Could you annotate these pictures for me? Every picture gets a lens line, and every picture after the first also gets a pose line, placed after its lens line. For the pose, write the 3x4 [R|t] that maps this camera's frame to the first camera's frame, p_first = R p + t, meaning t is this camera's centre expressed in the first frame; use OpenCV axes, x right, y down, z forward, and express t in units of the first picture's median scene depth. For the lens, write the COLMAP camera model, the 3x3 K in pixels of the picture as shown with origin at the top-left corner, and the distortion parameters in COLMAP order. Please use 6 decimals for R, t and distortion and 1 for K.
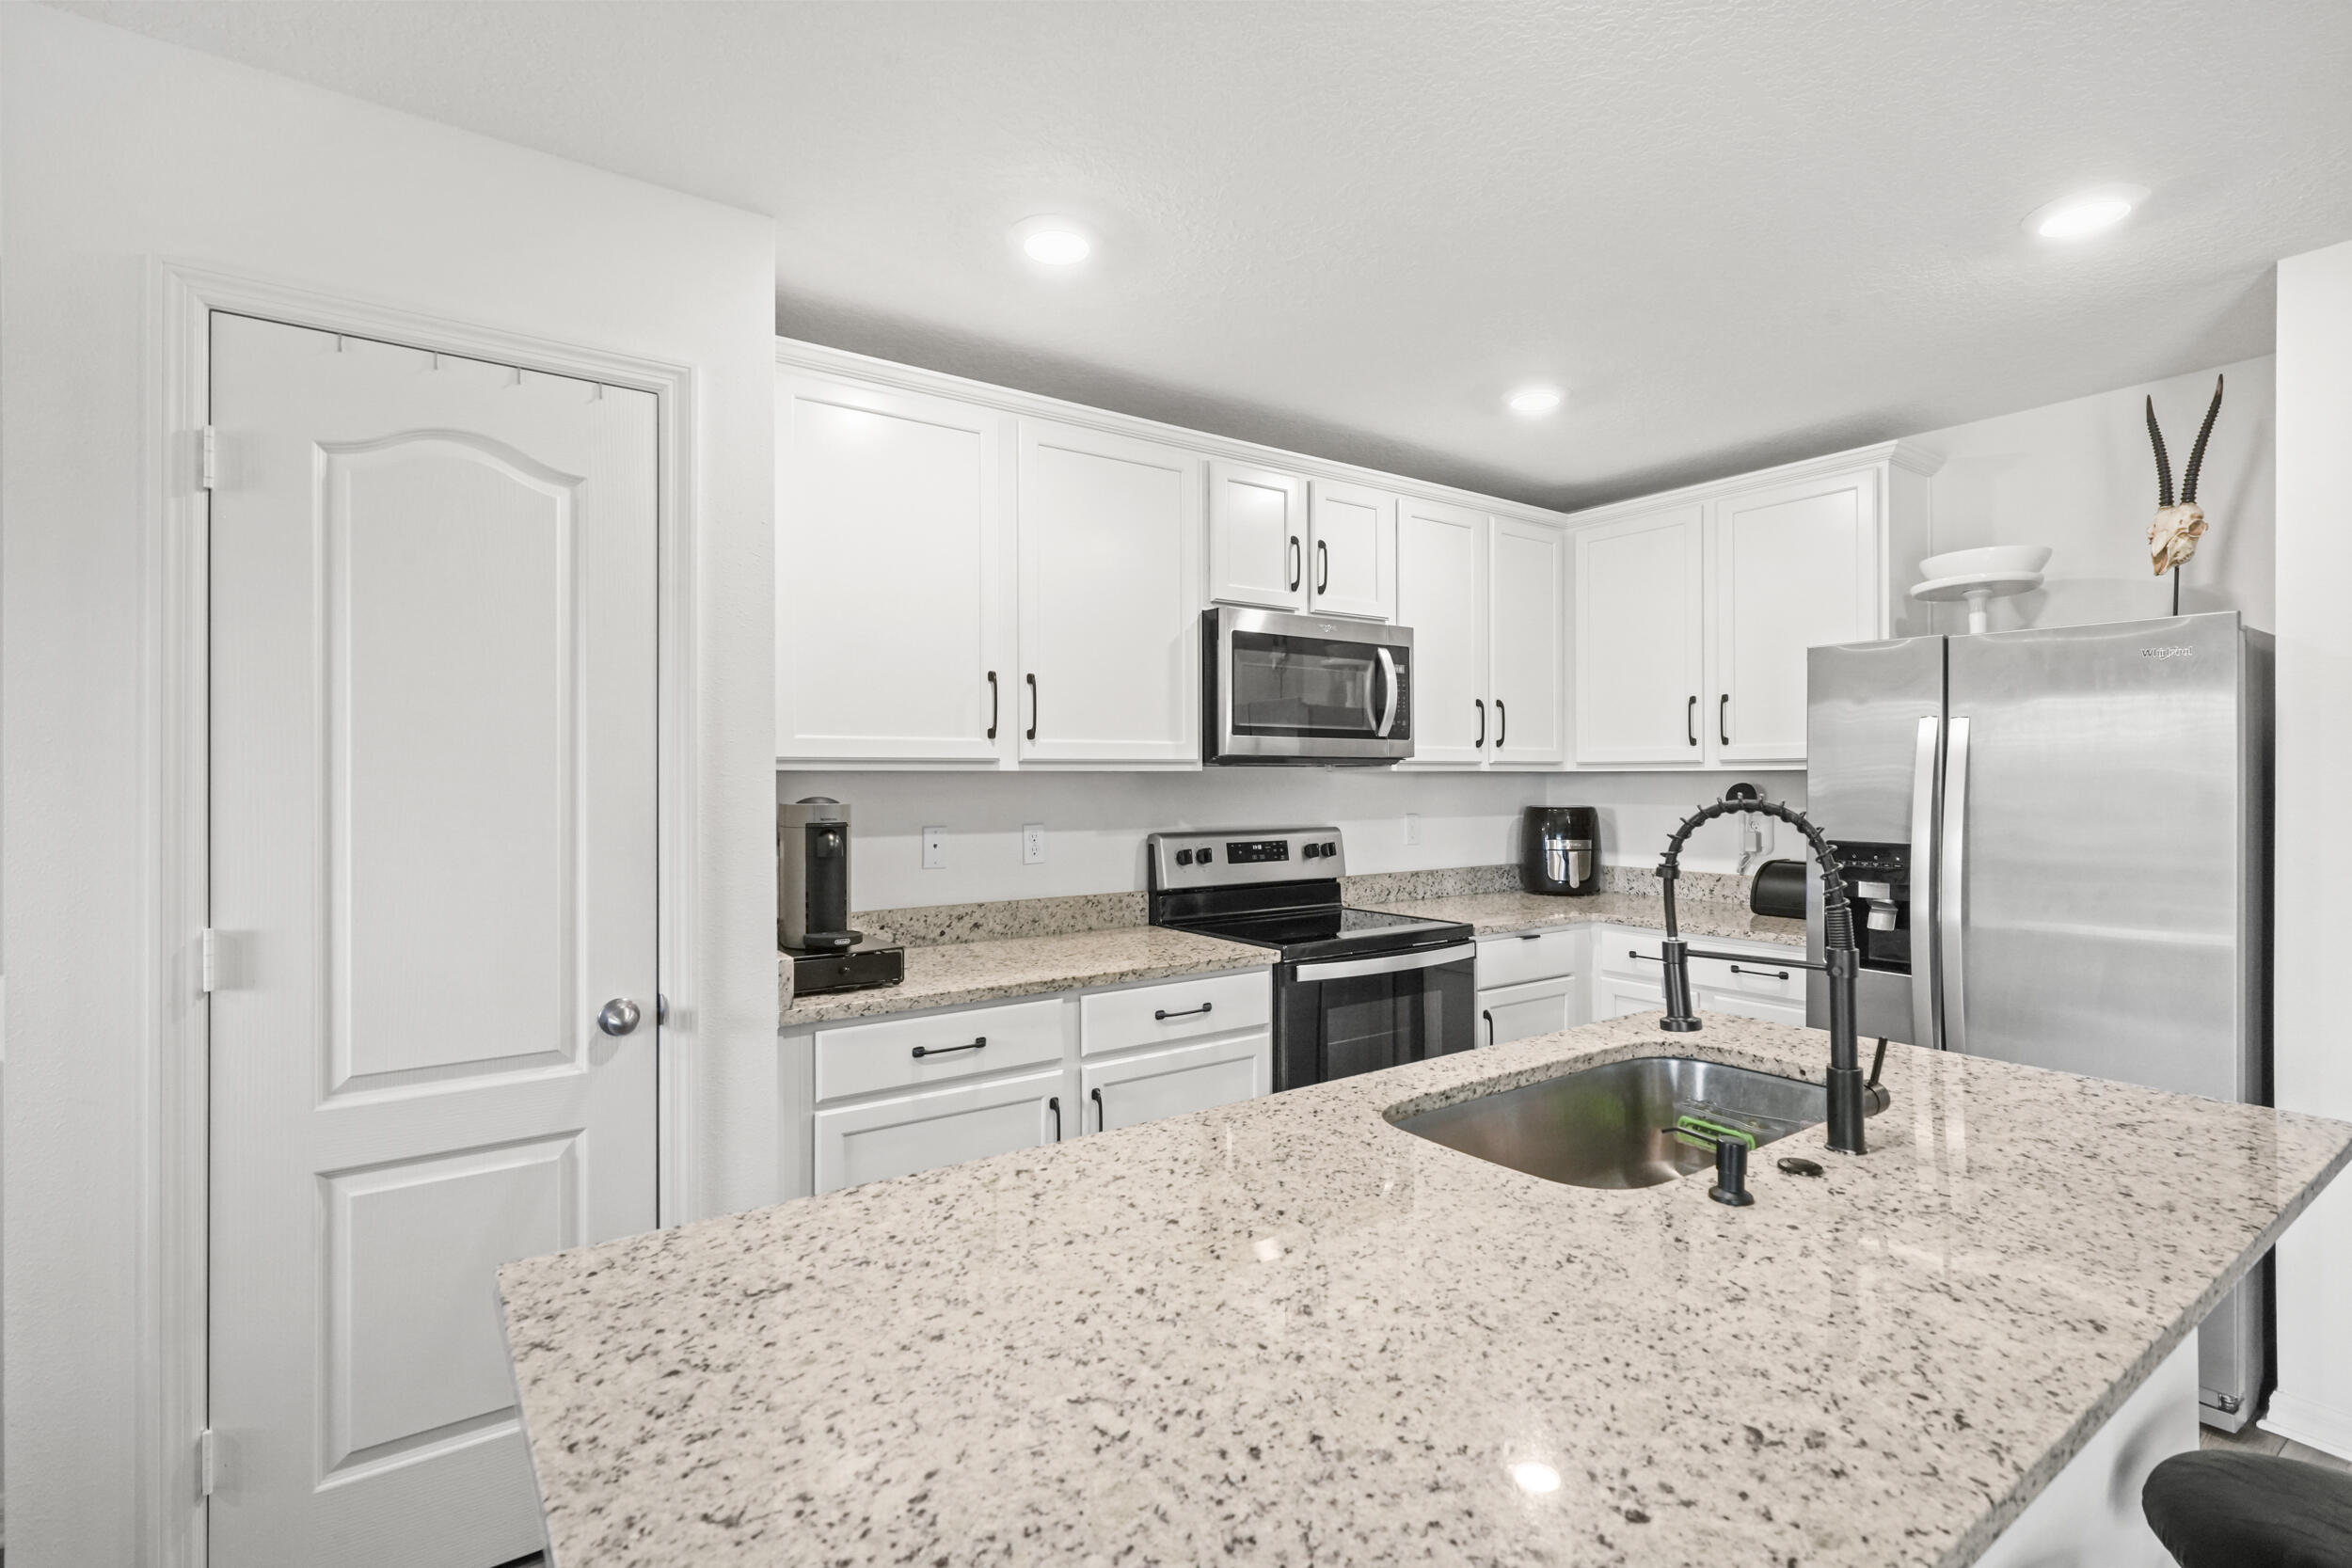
lens RADIAL K [[1097.4, 0, 1181.8], [0, 1097.4, 777.1], [0, 0, 1]] dist [0.000385, -0.000266]
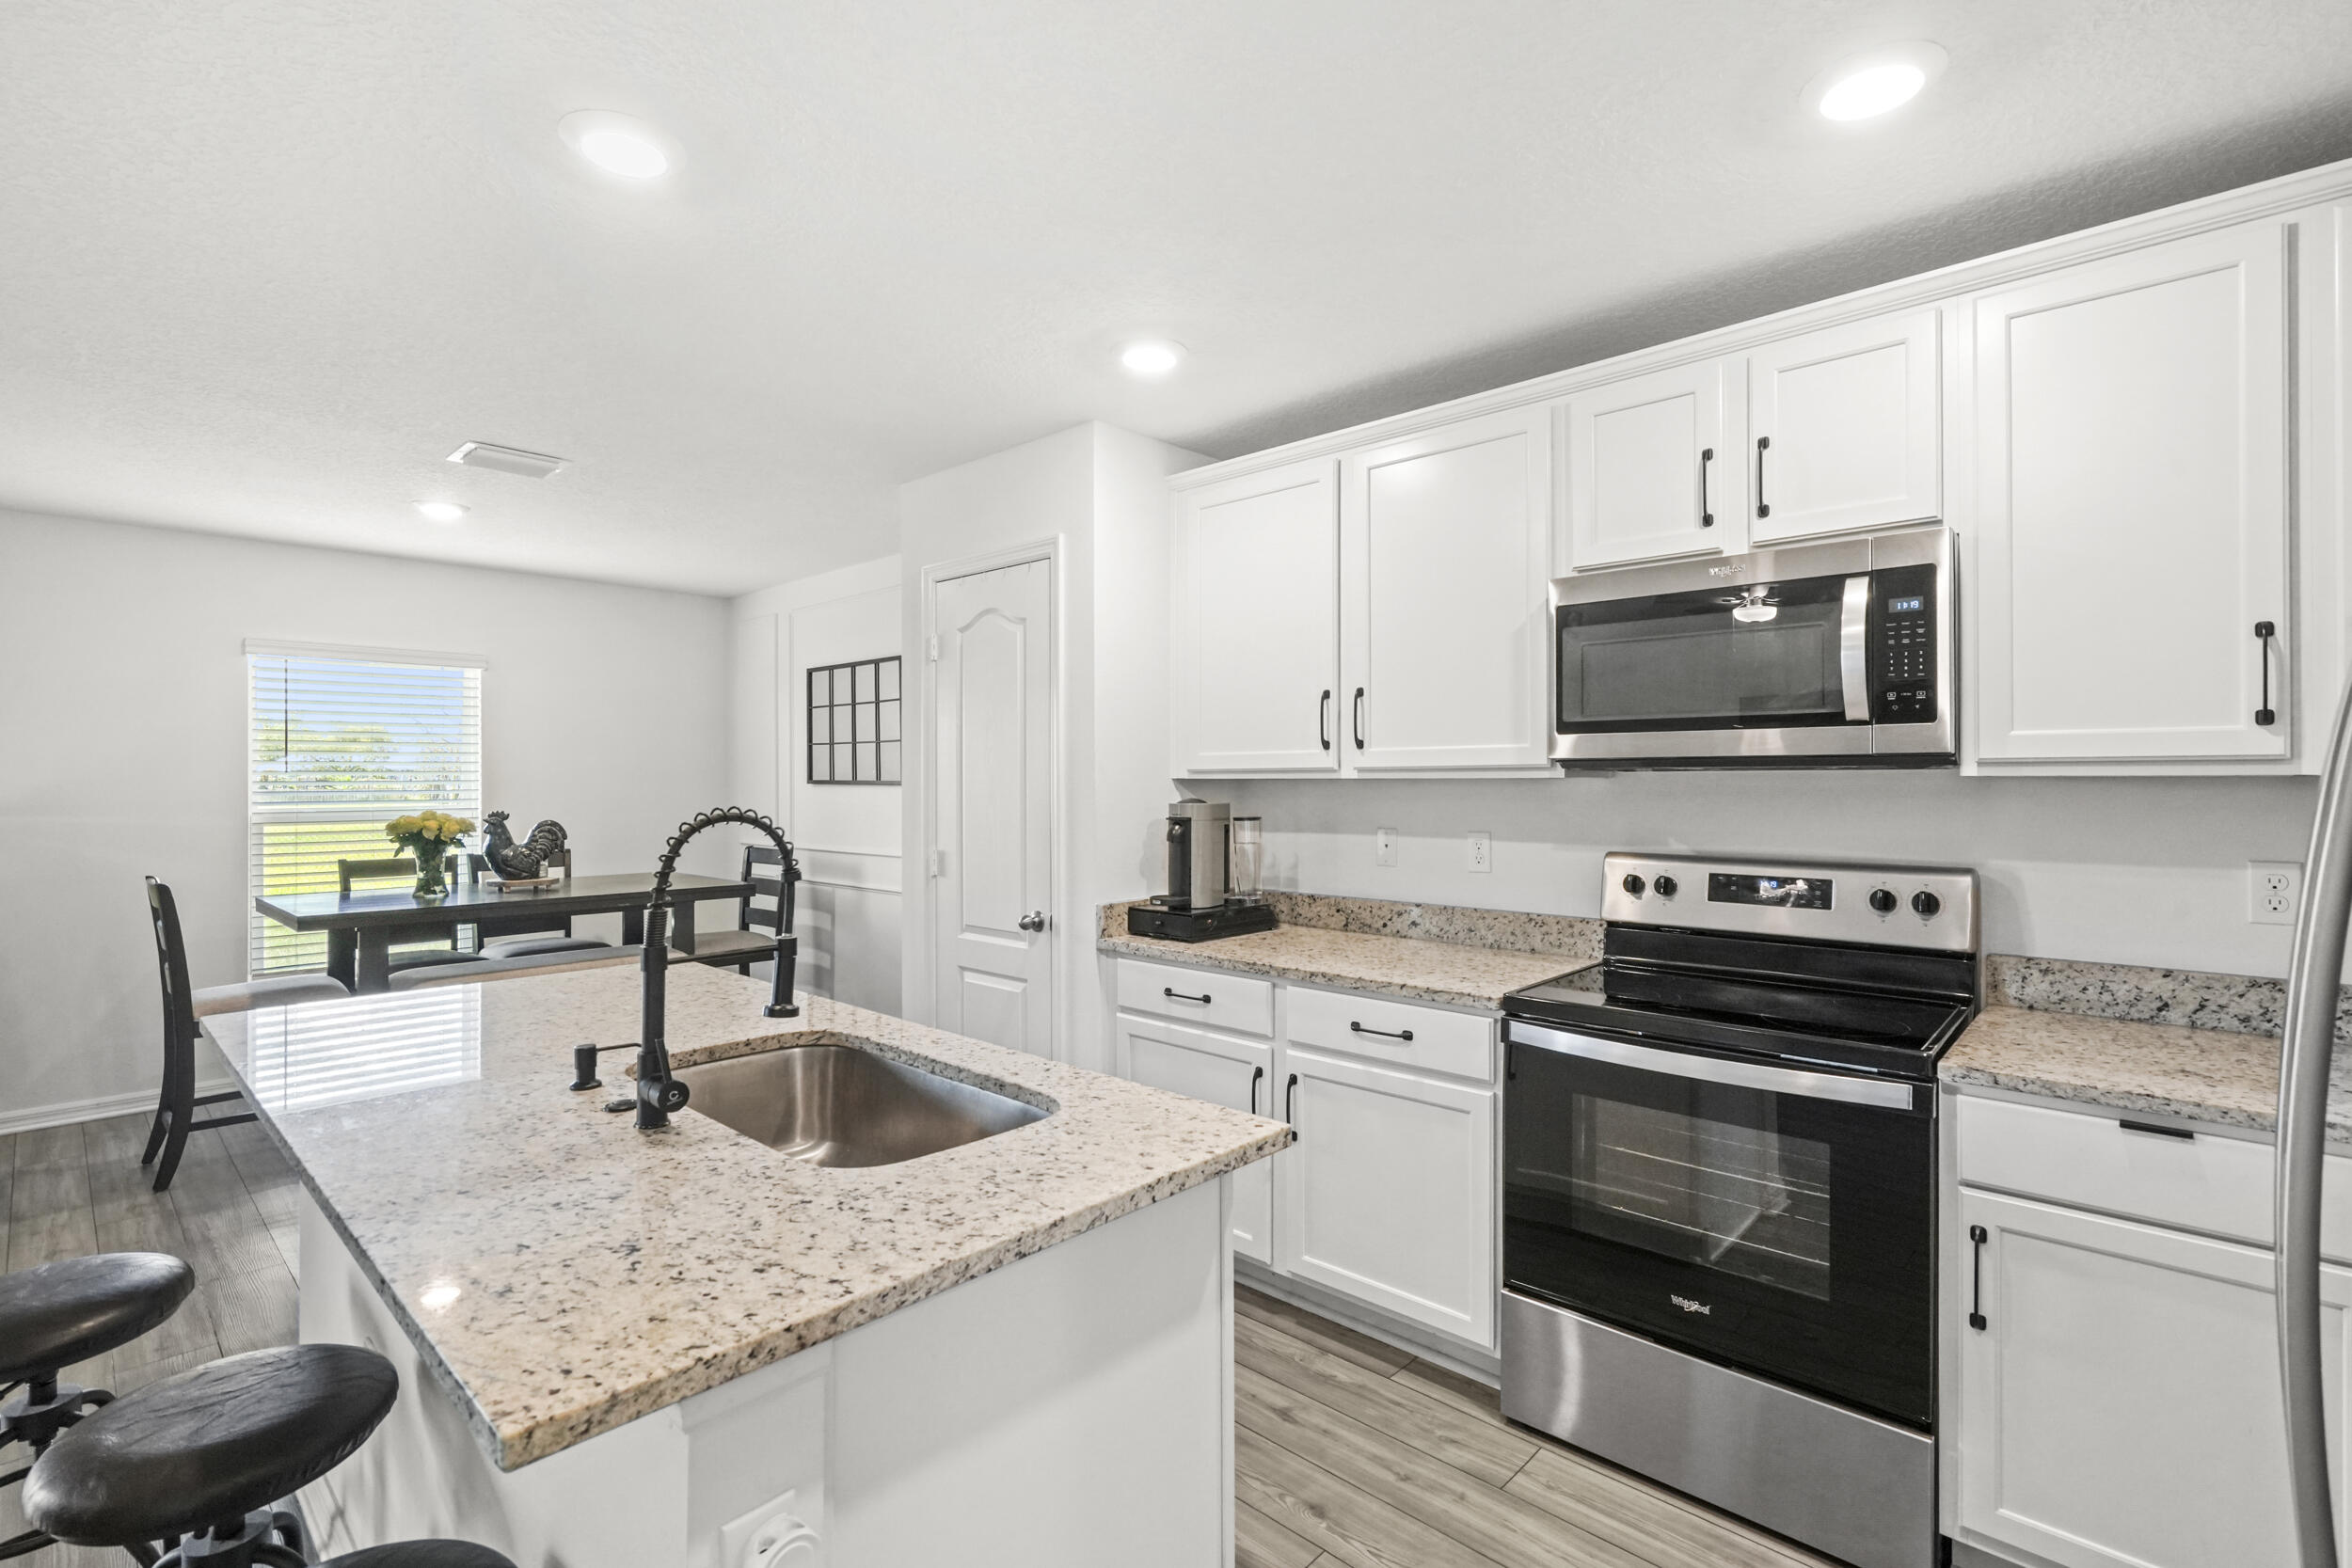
lens RADIAL K [[1063.5, 0, 1174.7], [0, 1063.5, 776.1], [0, 0, 1]] dist [-0.003337, 0.000149]
pose [[0.198103, -0.001653, -0.980180, 0.826982], [0.002075, 0.999997, -0.001267, -0.007043], [0.980179, -0.001783, 0.198106, 0.608627]]
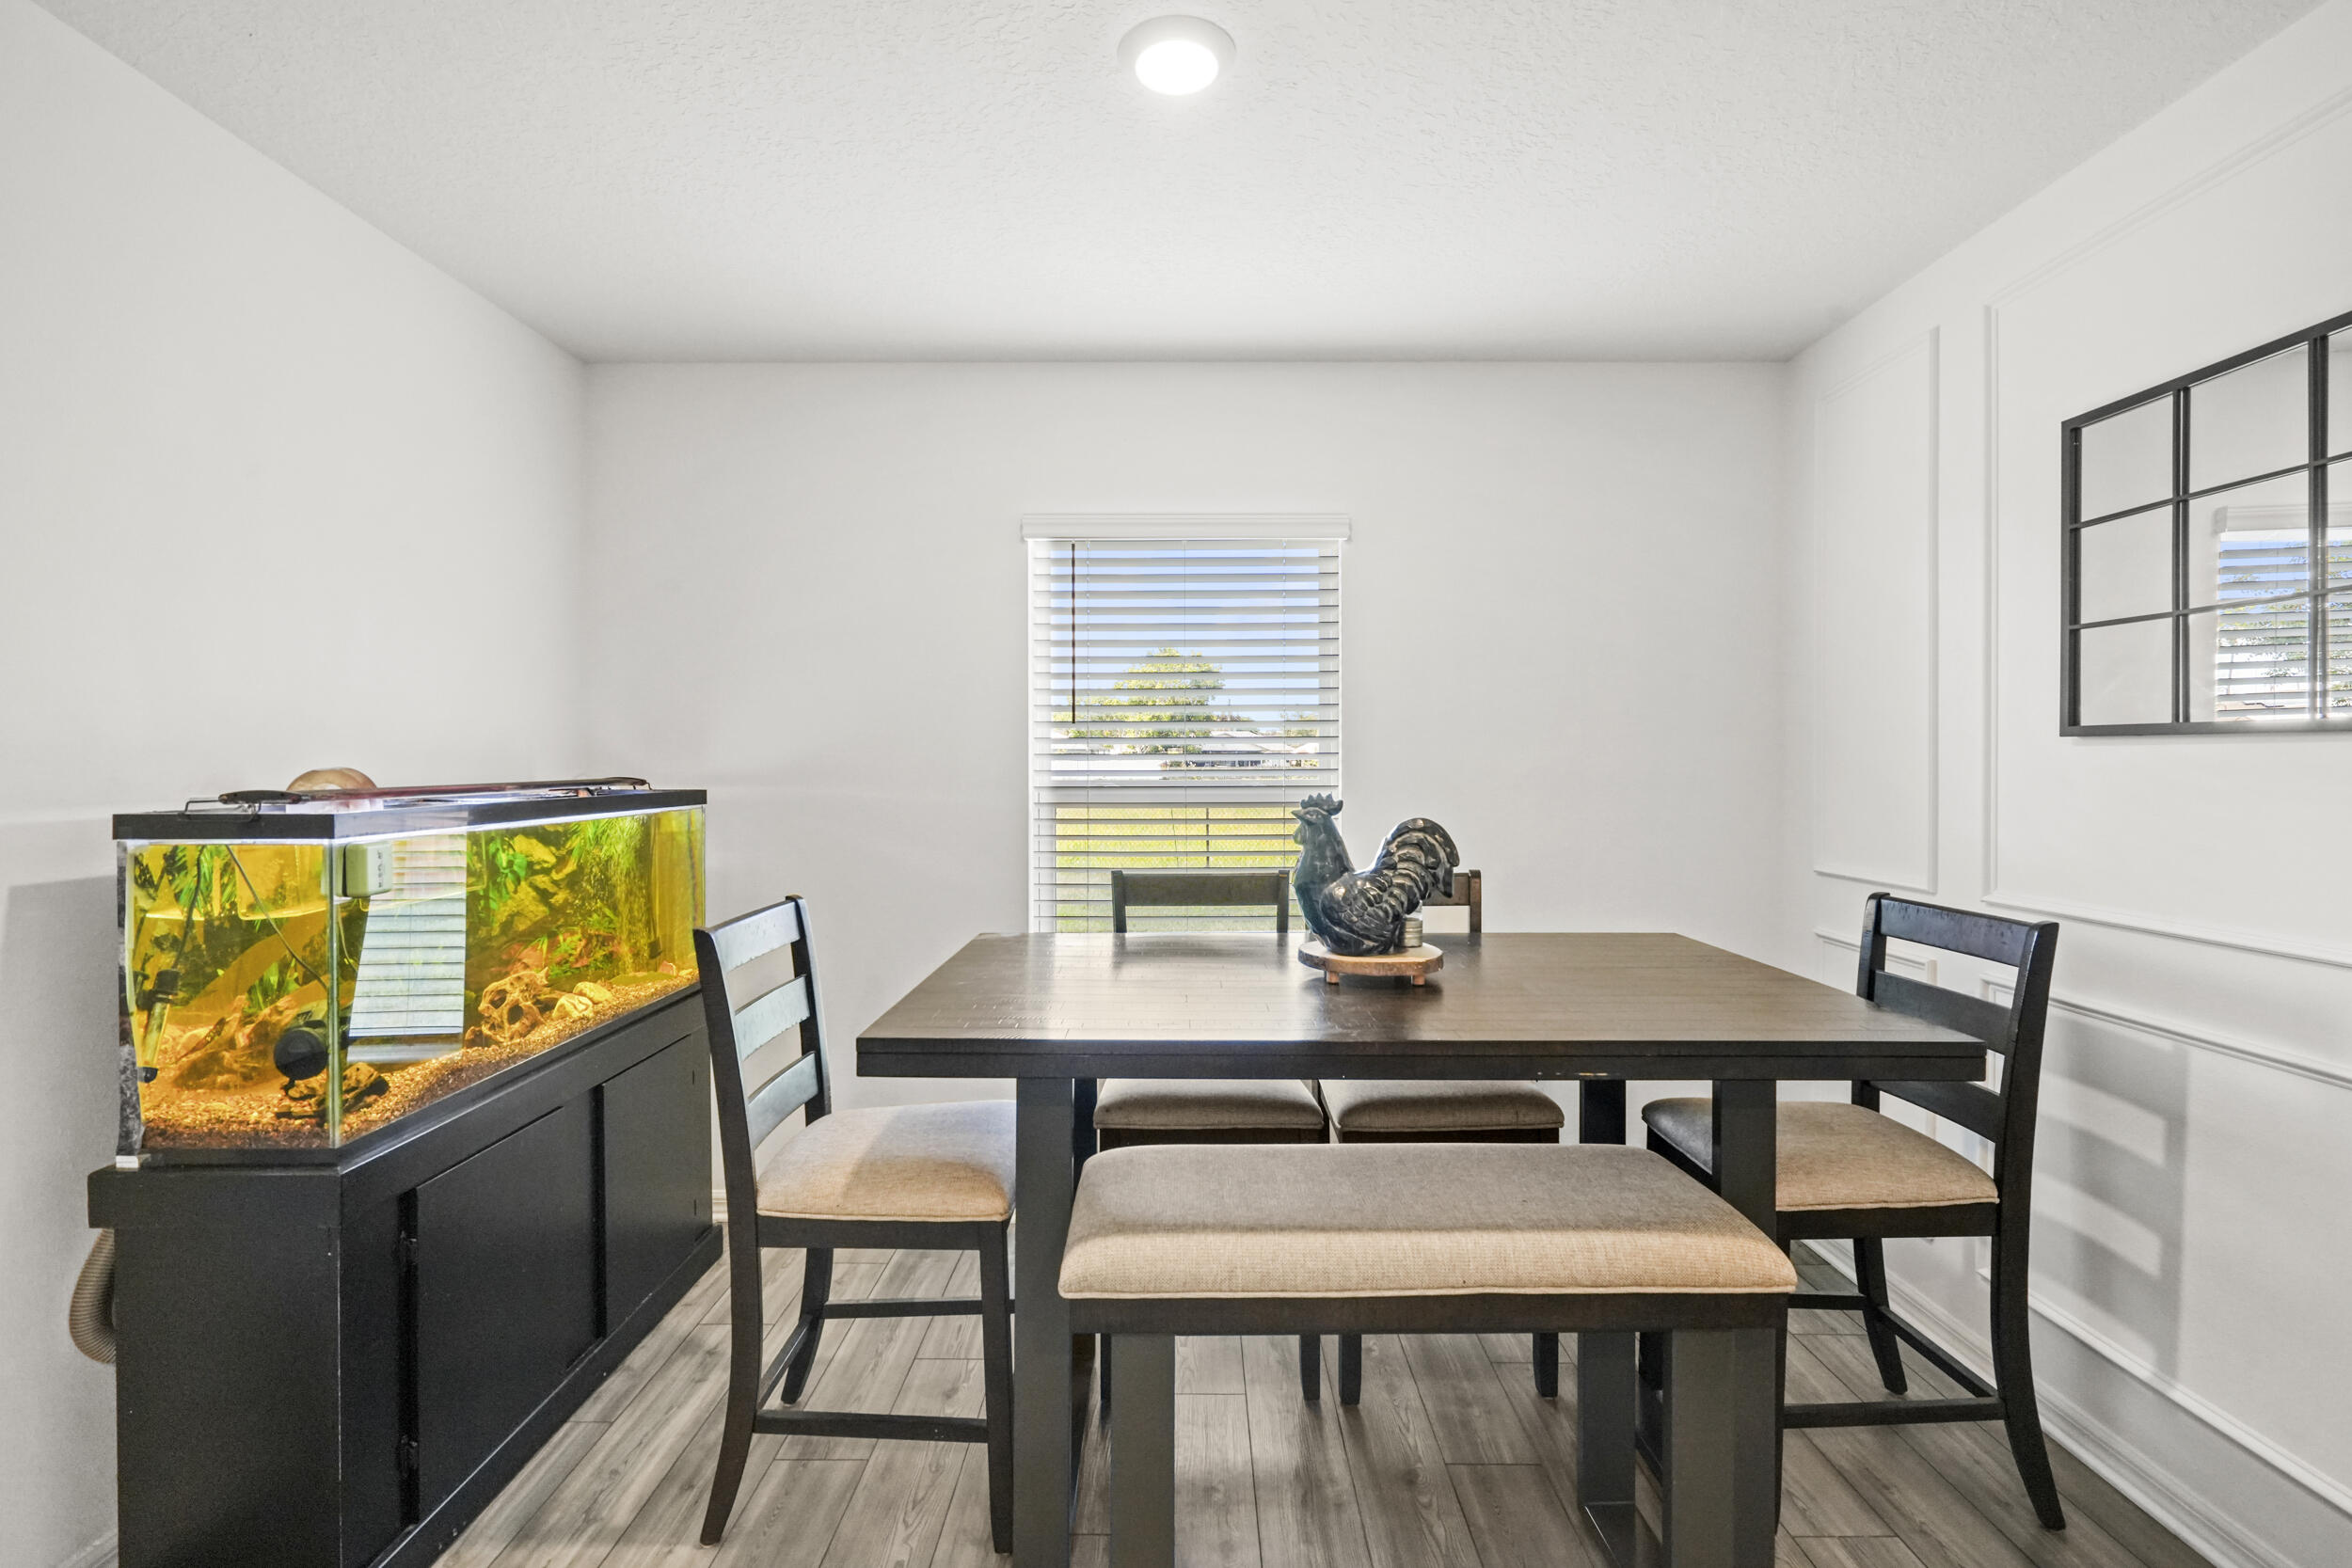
lens RADIAL K [[1046.3, 0, 1183.4], [0, 1046.3, 774.3], [0, 0, 1]] dist [-0.000365, 0.000308]
pose [[-0.580043, 0.014728, -0.814452, -0.311498], [0.001644, 0.999856, 0.016910, 0.015806], [0.814584, 0.008470, -0.579984, 0.260719]]
